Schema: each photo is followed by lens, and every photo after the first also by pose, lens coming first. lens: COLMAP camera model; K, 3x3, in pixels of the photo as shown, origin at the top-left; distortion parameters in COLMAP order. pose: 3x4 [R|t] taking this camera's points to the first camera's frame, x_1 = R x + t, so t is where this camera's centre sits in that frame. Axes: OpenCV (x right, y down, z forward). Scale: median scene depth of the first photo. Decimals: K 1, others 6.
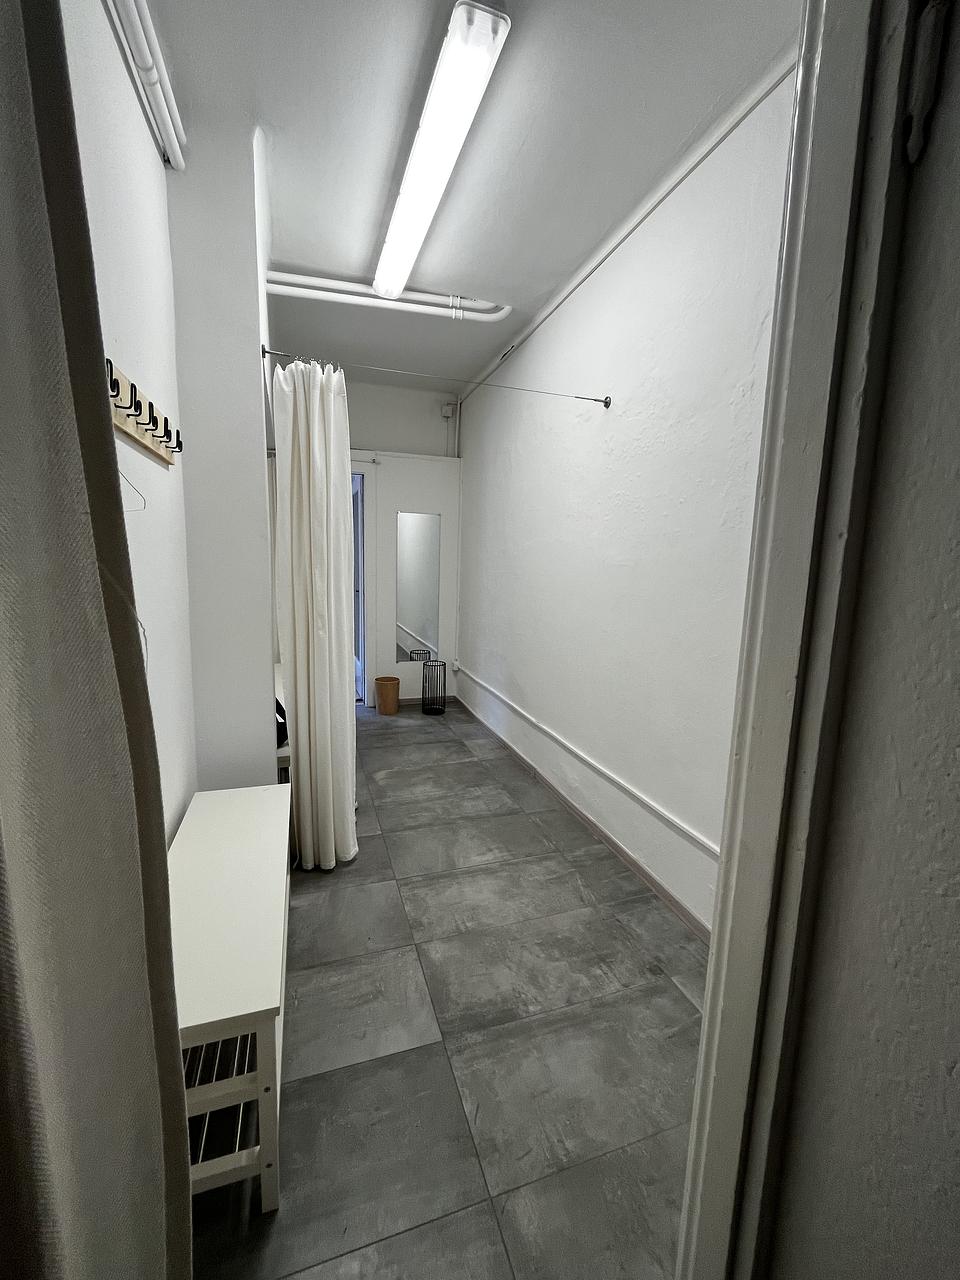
lens RADIAL K [[517.8, 0, 475.2], [0, 517.8, 644.6], [0, 0, 1]] dist [-0.002164, -0.000240]
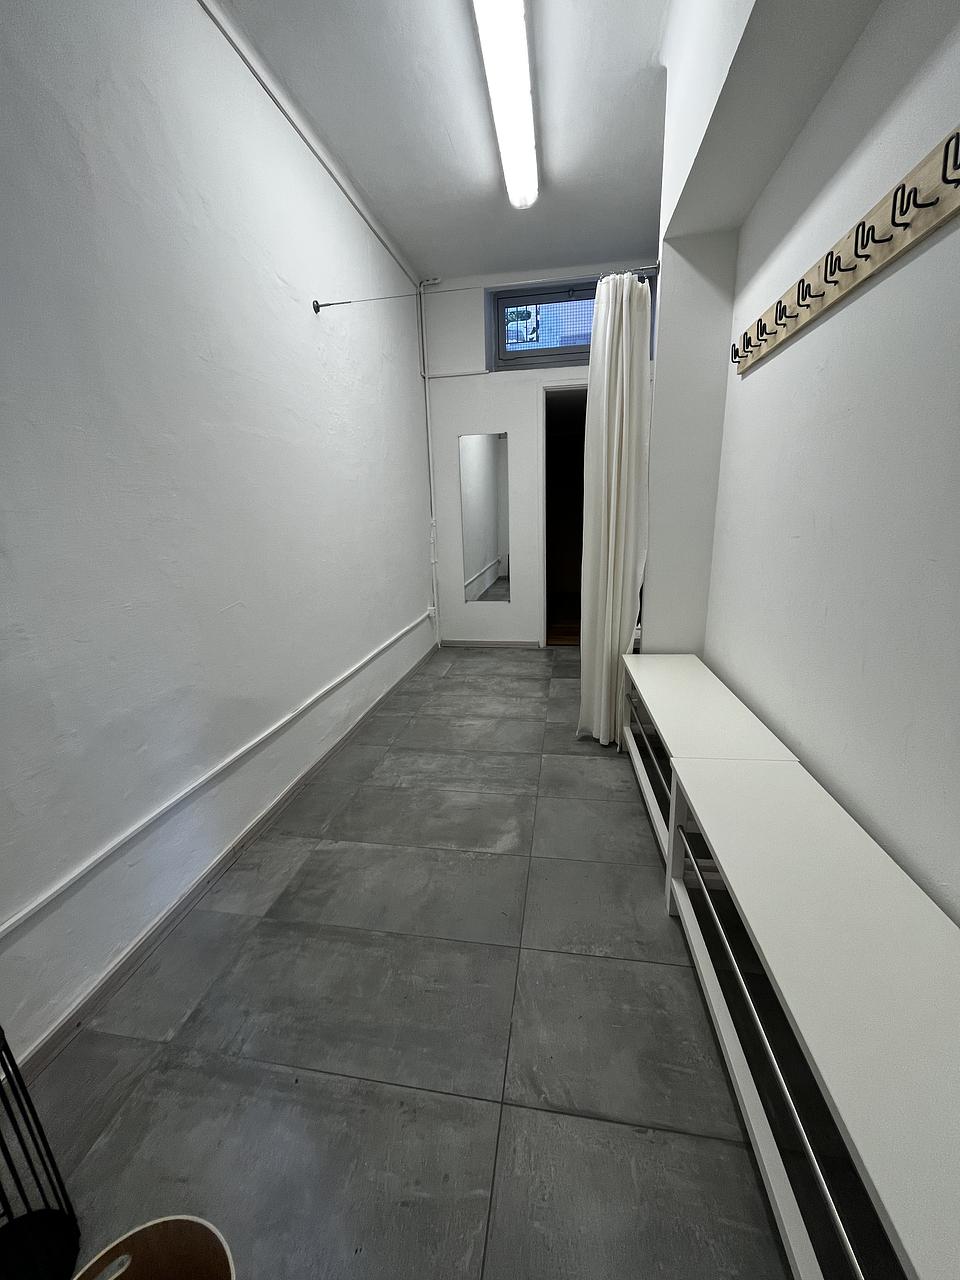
lens RADIAL K [[517.8, 0, 481.2], [0, 517.8, 642.7], [0, 0, 1]] dist [-0.002164, -0.000240]
pose [[-0.883702, -0.116112, 0.453420, -0.479700], [0.082280, 0.915117, 0.394704, -0.220260], [-0.460762, 0.386108, -0.799137, 1.687723]]
